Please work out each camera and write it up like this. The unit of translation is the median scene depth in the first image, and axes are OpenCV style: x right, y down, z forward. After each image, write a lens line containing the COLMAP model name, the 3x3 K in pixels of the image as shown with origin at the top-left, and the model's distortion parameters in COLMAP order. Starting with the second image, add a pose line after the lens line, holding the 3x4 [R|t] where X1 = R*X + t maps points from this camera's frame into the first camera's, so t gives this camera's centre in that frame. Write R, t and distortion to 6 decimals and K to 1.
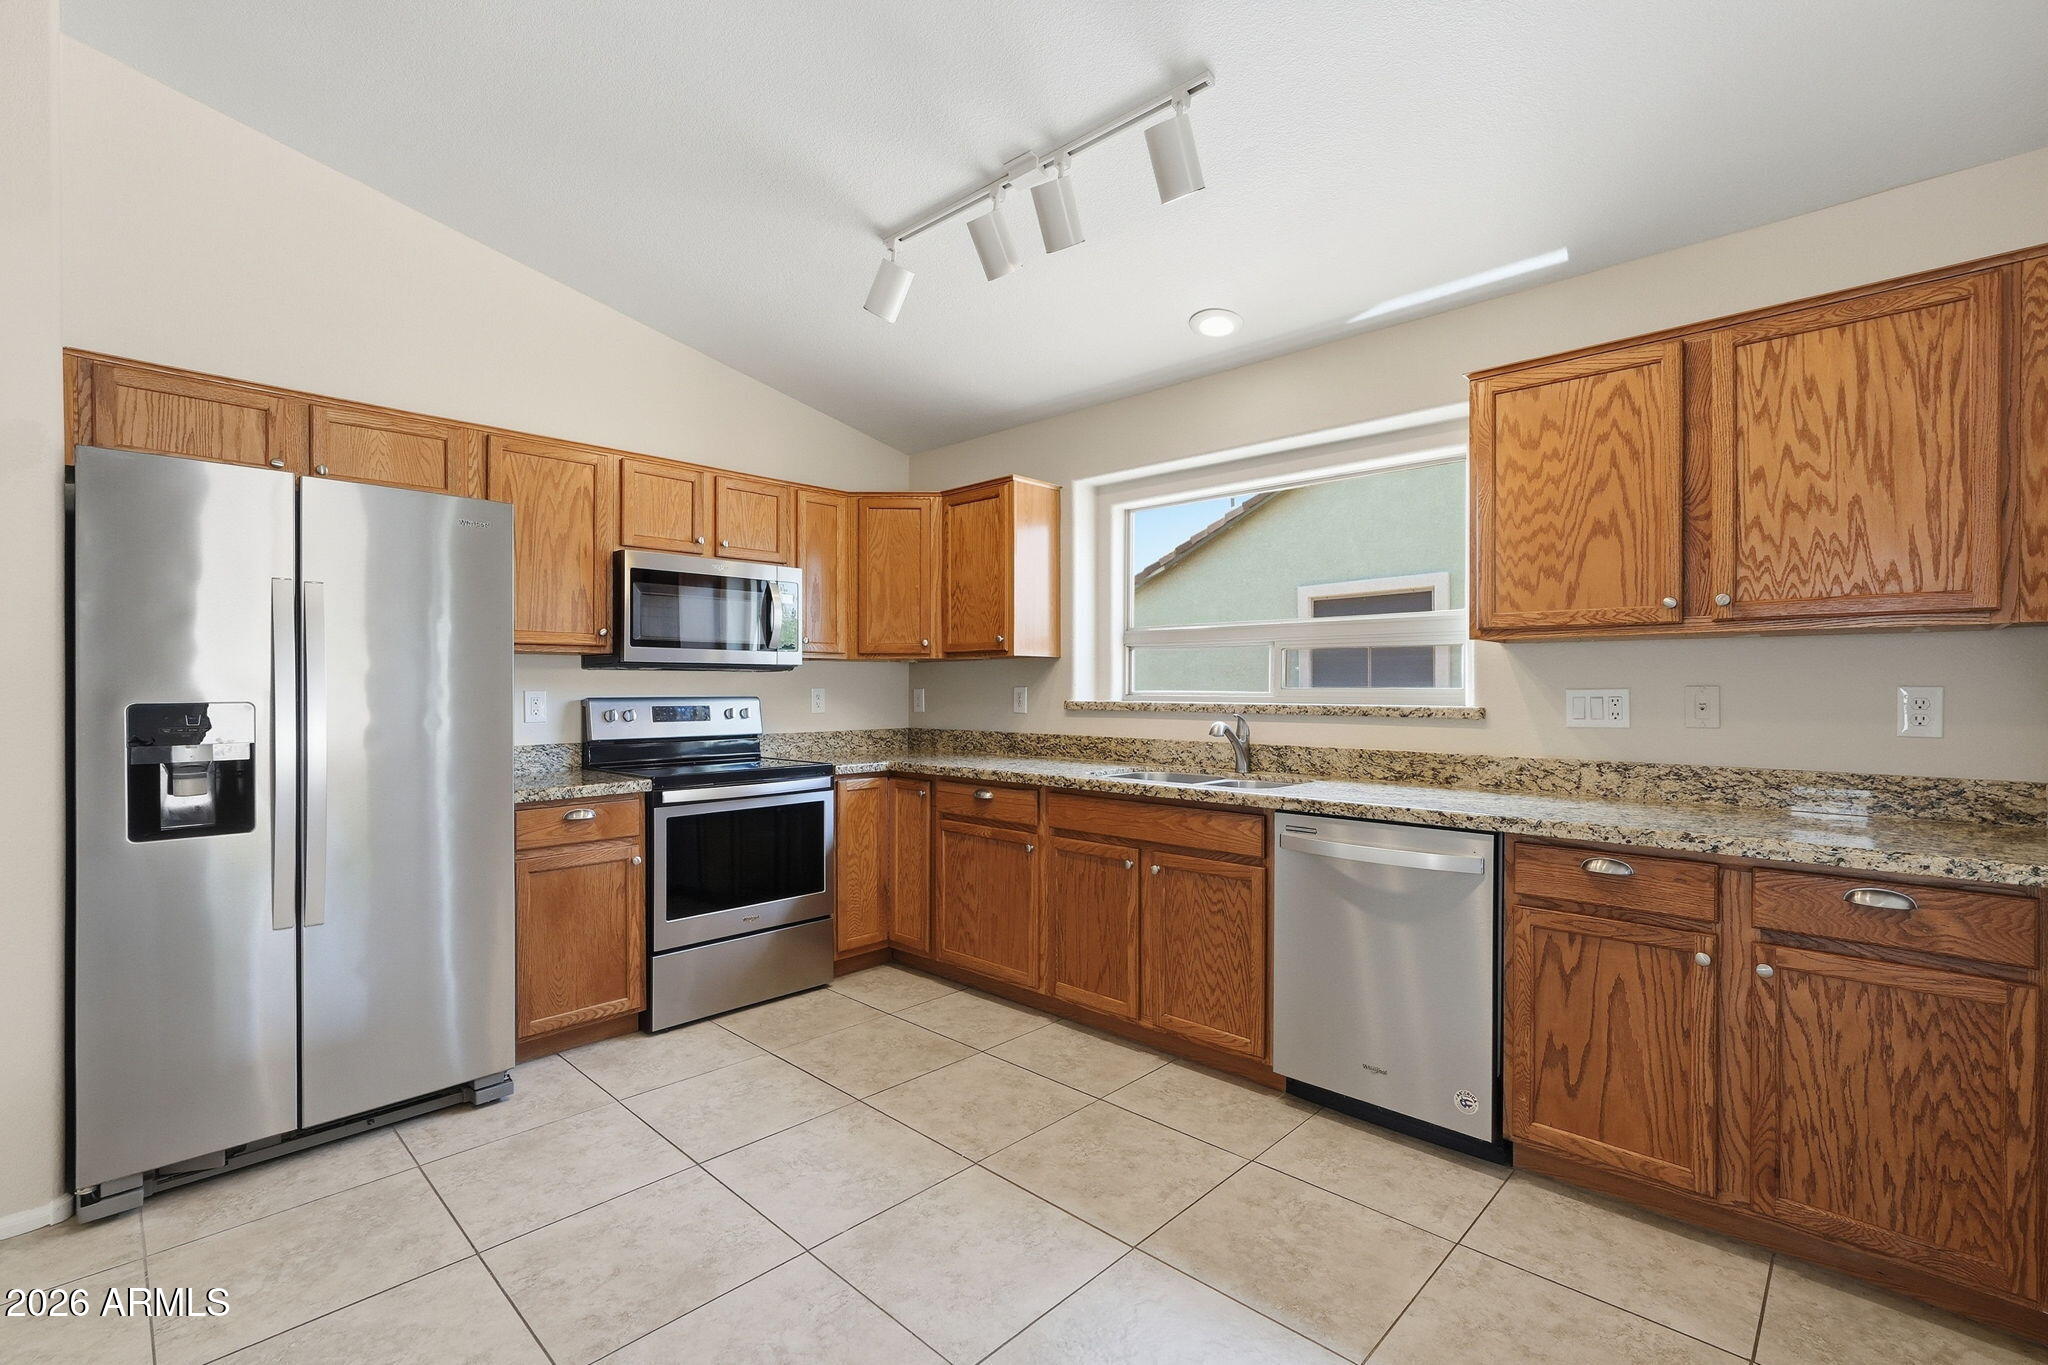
lens RADIAL K [[923.9, 0, 1024.0], [0, 923.9, 682.5], [0, 0, 1]] dist [-0.000108, 0.001171]
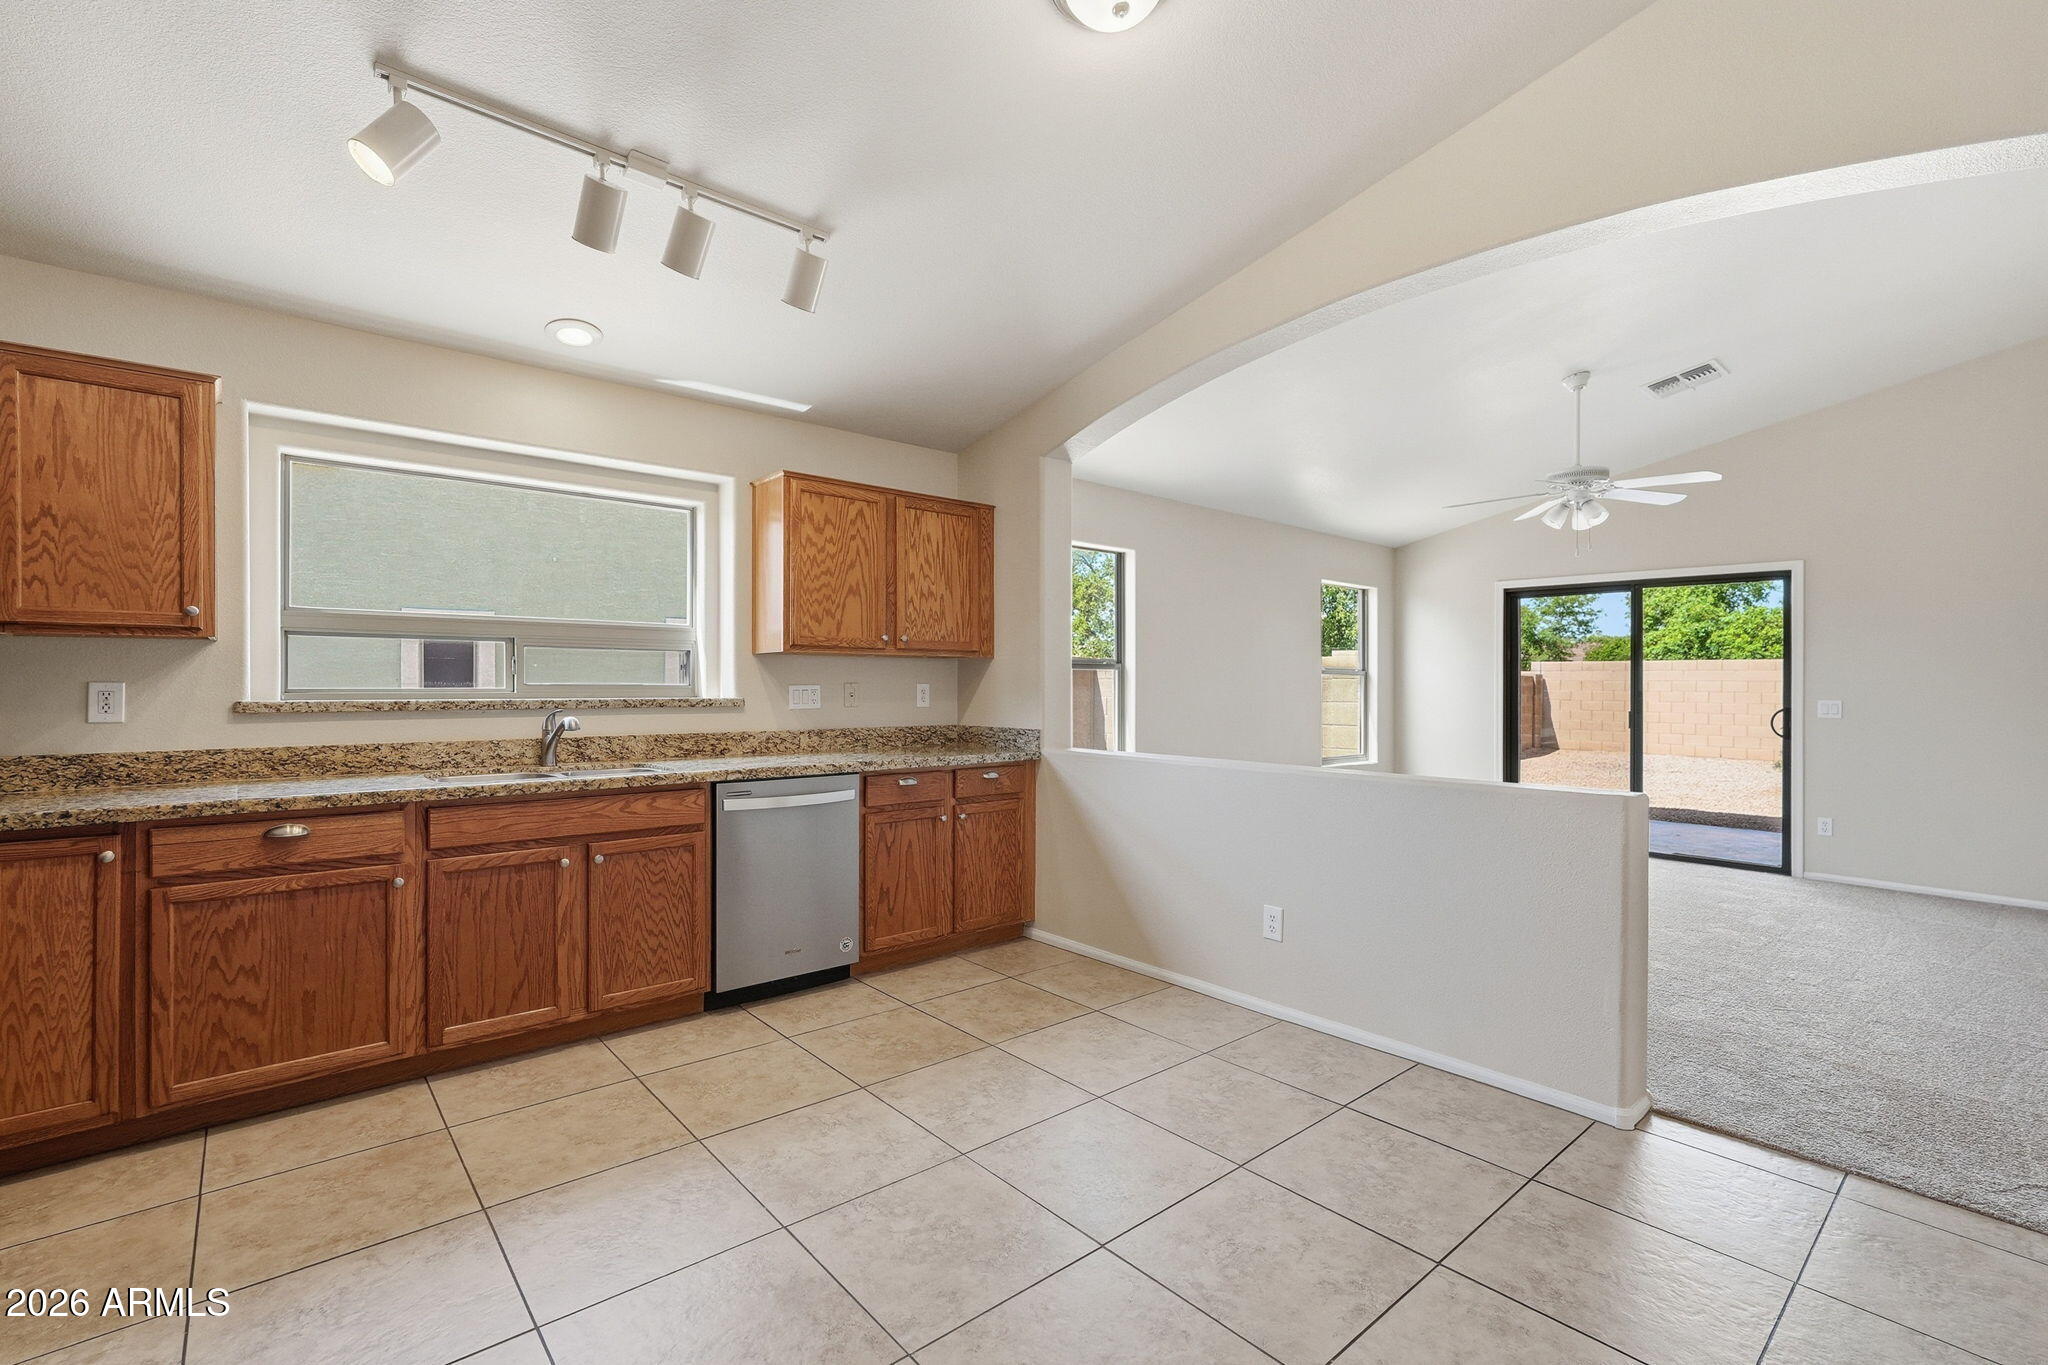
lens RADIAL K [[913.3, 0, 1024.0], [0, 913.3, 682.5], [0, 0, 1]] dist [-0.017682, 0.010008]
pose [[0.085750, 0.003627, 0.996310, -0.849457], [-0.005667, 0.999979, -0.003152, 0.005211], [-0.996301, -0.005376, 0.085769, 0.449683]]
